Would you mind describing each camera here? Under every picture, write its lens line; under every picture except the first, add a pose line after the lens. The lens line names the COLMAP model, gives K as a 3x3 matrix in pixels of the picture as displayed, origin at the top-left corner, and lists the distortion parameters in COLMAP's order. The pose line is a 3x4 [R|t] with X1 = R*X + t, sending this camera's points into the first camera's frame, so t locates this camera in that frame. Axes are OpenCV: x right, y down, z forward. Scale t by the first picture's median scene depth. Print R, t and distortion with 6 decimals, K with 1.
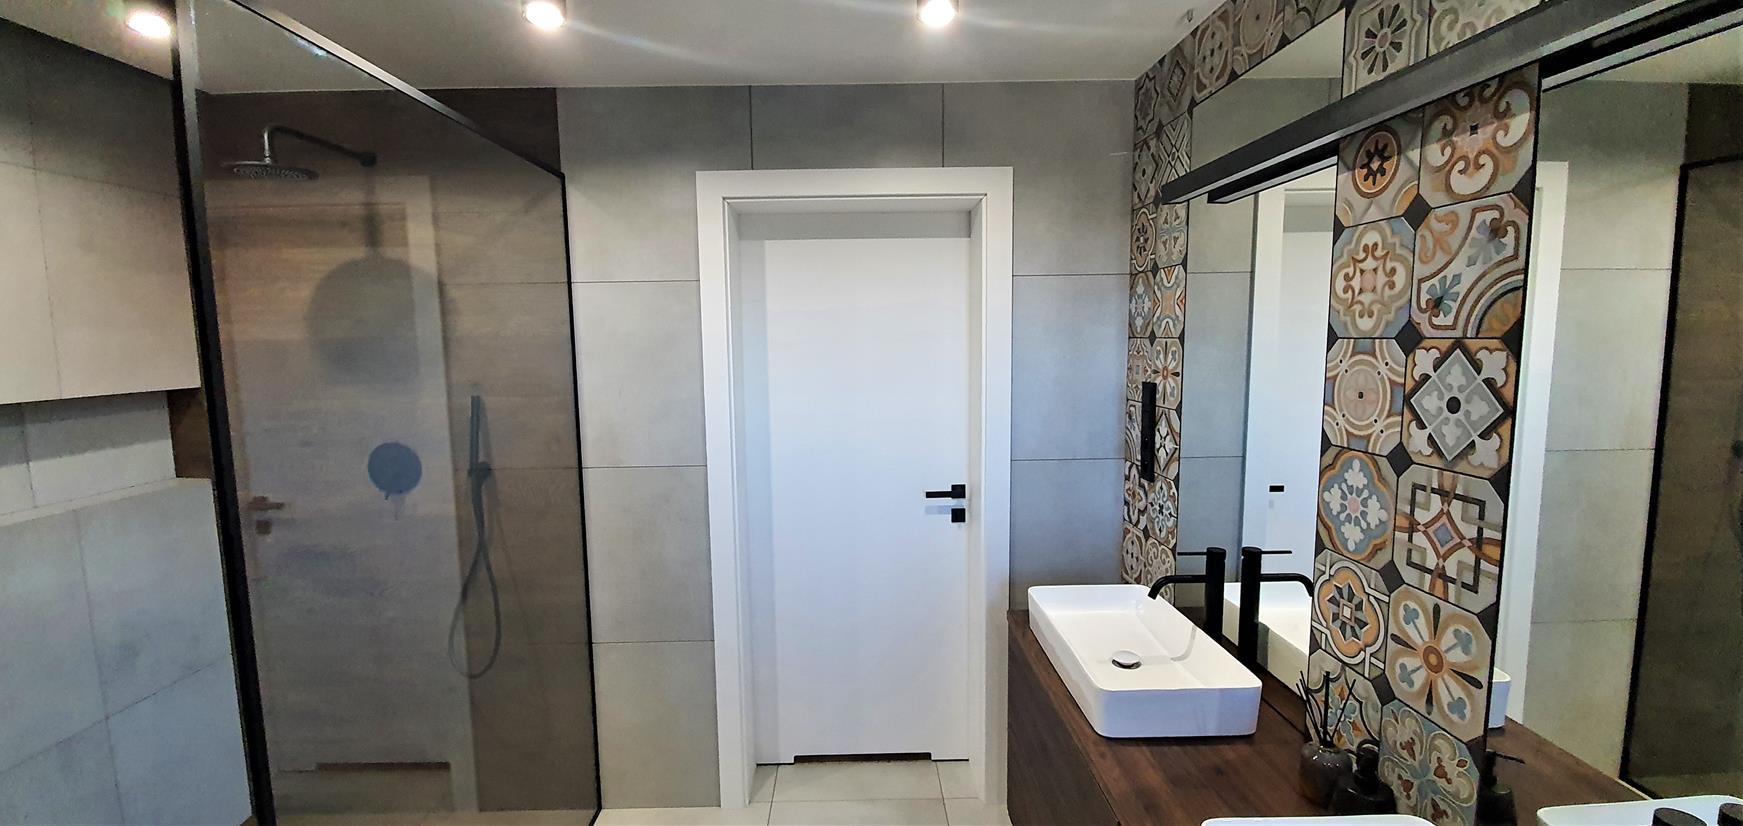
lens RADIAL K [[721.6, 0, 862.3], [0, 721.6, 412.3], [0, 0, 1]] dist [-0.001037, -0.002322]
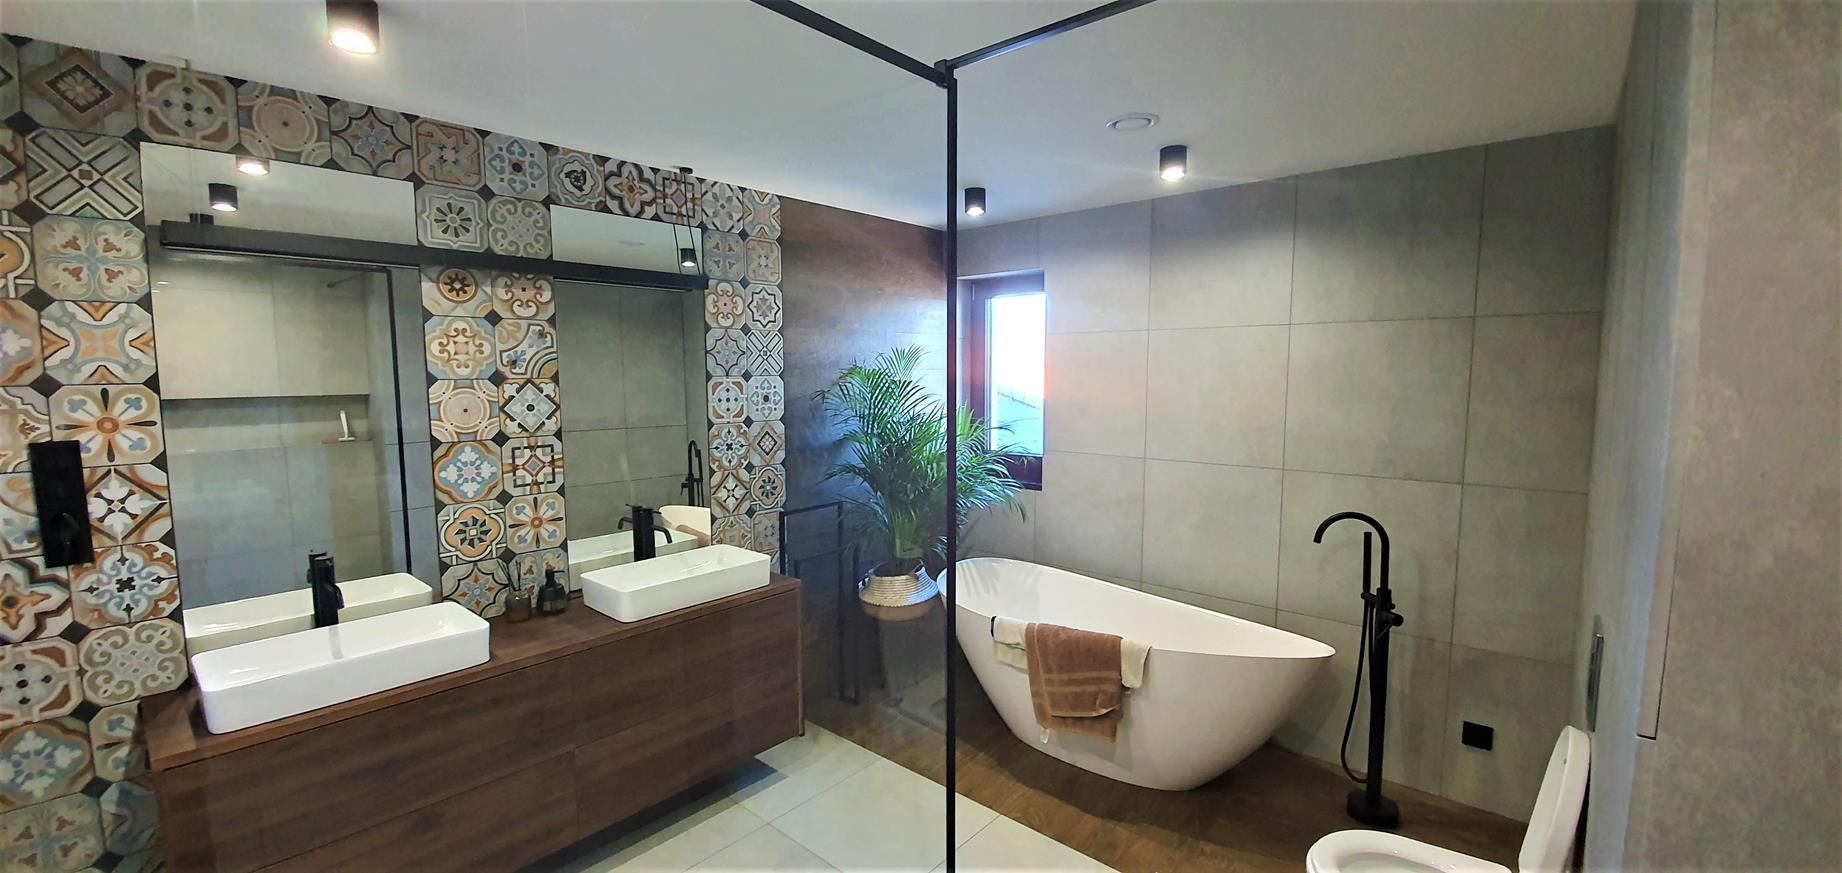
lens RADIAL K [[725.7, 0, 915.8], [0, 725.7, 445.4], [0, 0, 1]] dist [0.002227, -0.009056]
pose [[-0.737181, -0.048784, 0.673932, -1.362935], [0.088042, 0.981953, 0.167385, -0.141643], [-0.669935, 0.182727, -0.719581, 1.545533]]
